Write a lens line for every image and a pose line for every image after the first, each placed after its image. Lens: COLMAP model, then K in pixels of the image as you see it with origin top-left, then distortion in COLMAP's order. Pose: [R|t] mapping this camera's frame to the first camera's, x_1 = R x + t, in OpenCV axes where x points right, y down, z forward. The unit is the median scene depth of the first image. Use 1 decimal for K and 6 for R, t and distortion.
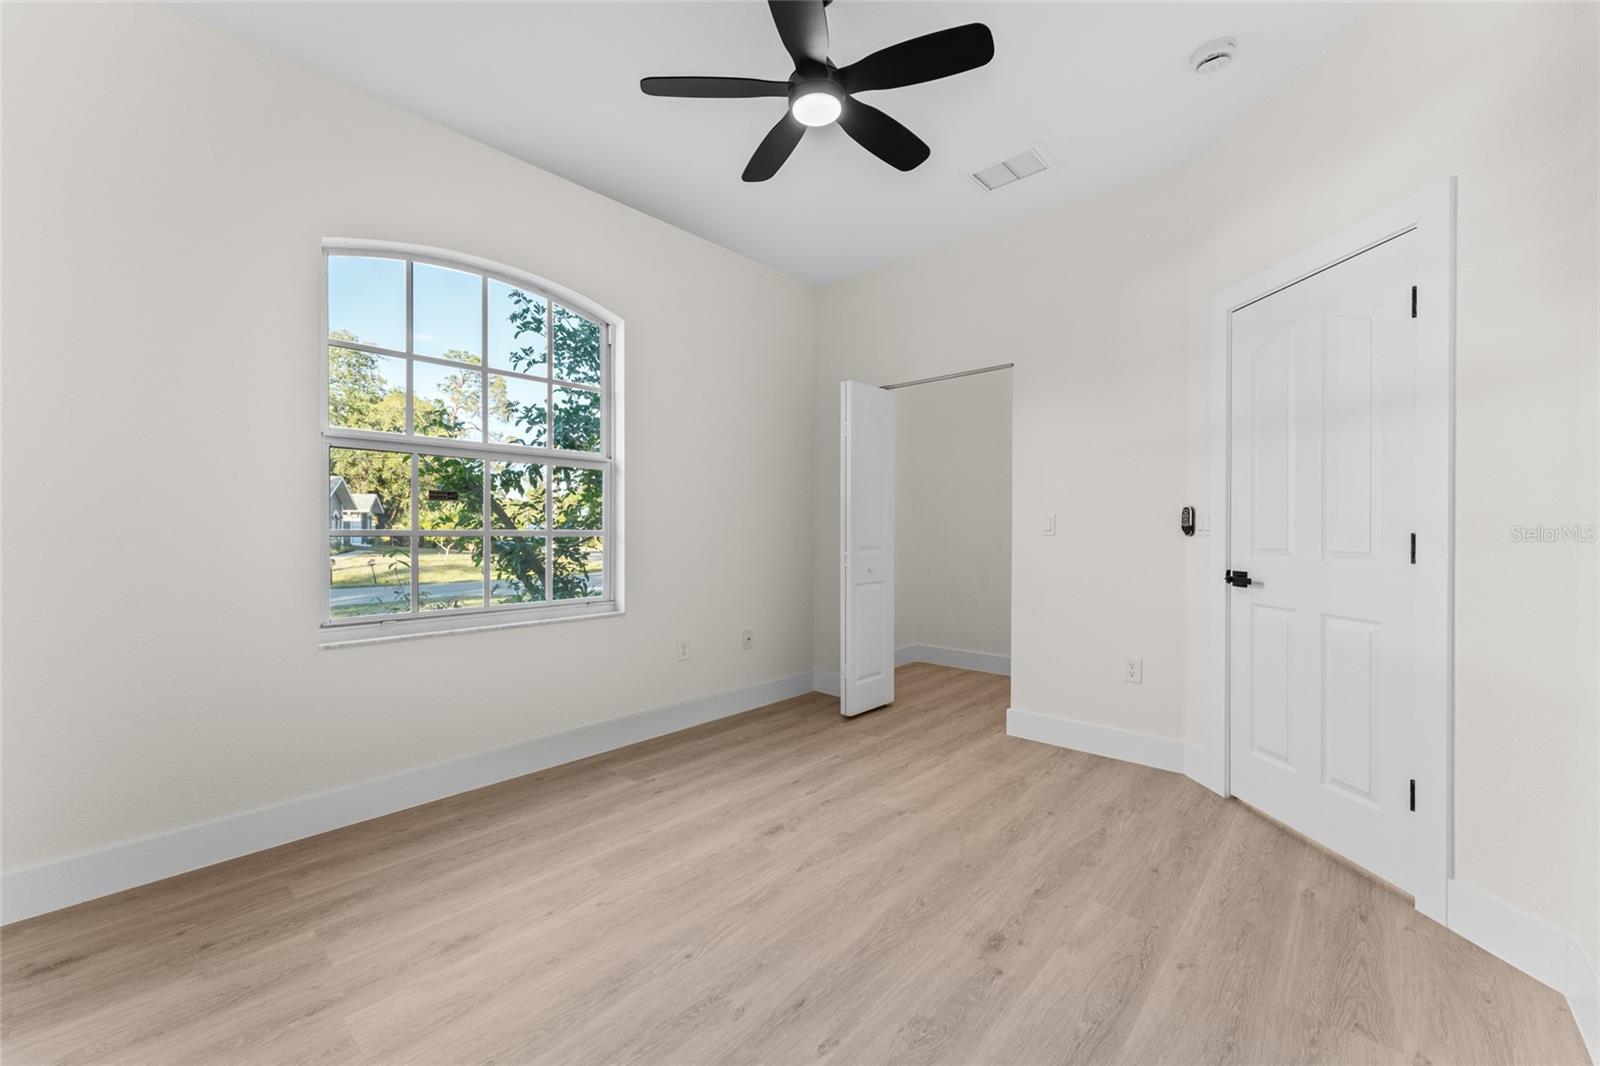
lens RADIAL K [[636.5, 0, 798.4], [0, 636.5, 526.0], [0, 0, 1]] dist [-0.000867, 0.001001]
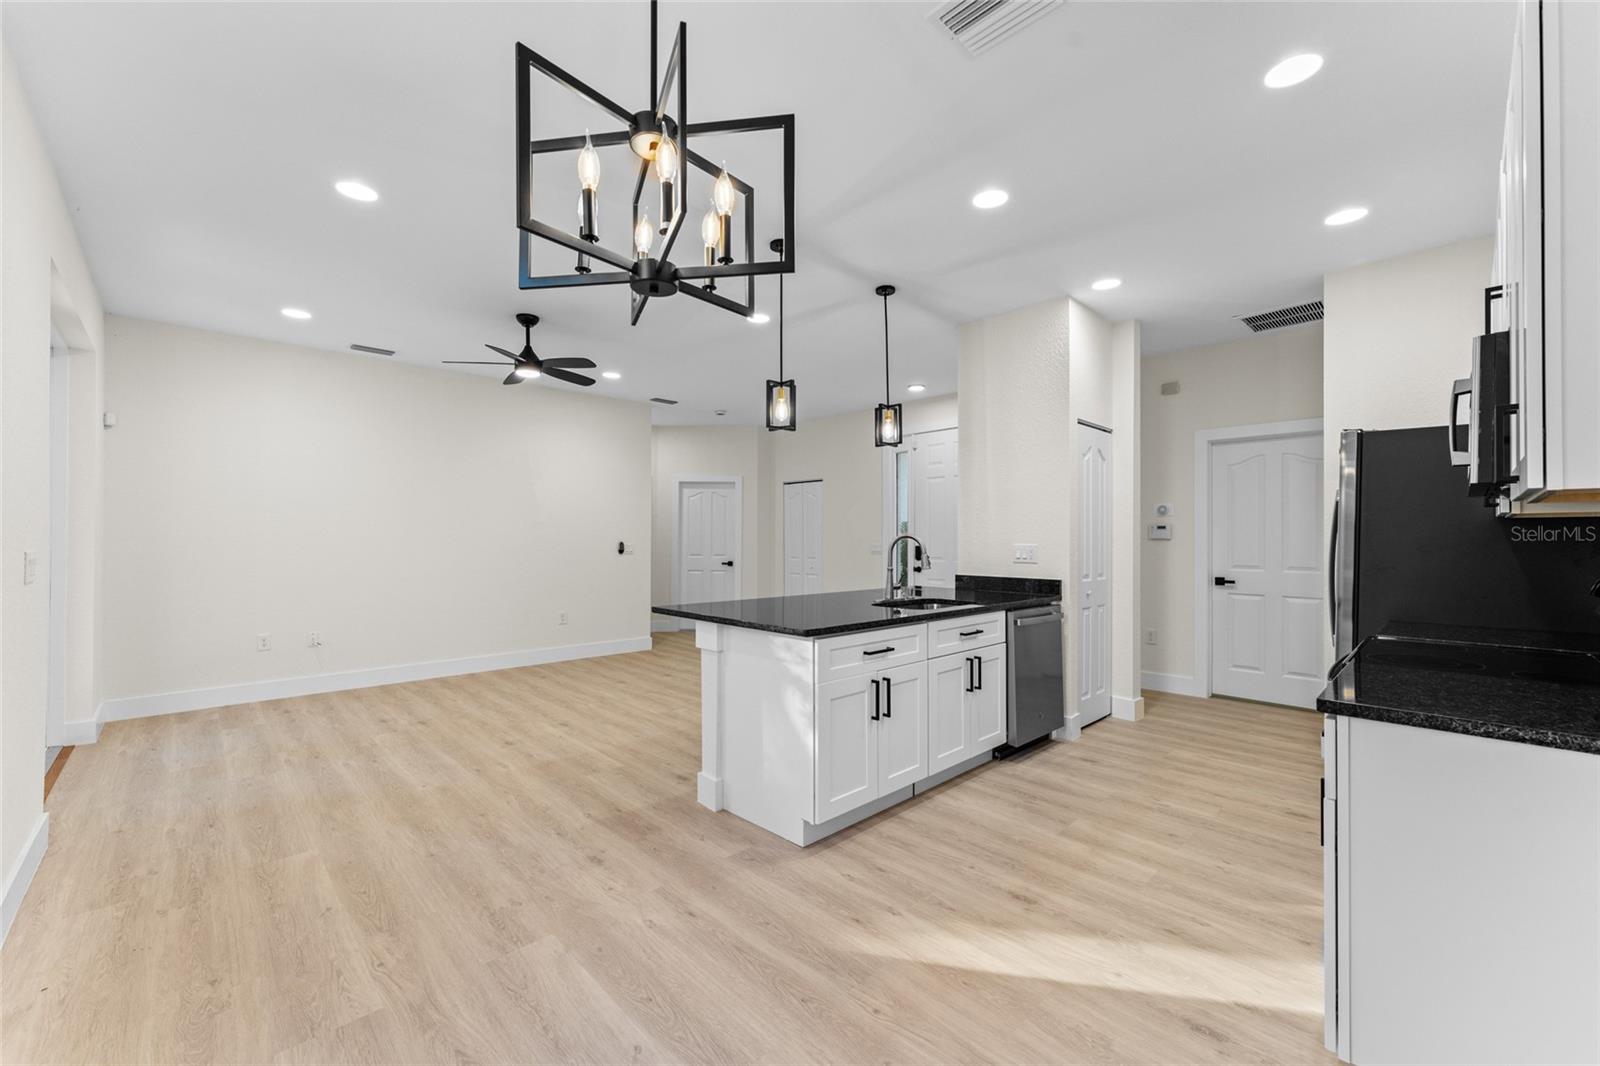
lens RADIAL K [[636.5, 0, 798.7], [0, 636.5, 539.7], [0, 0, 1]] dist [-0.000867, 0.001001]
pose [[-0.070097, -0.009052, -0.997499, 1.599292], [-0.010168, 0.999913, -0.008360, -0.053654], [0.997488, 0.009556, -0.070183, 1.777180]]
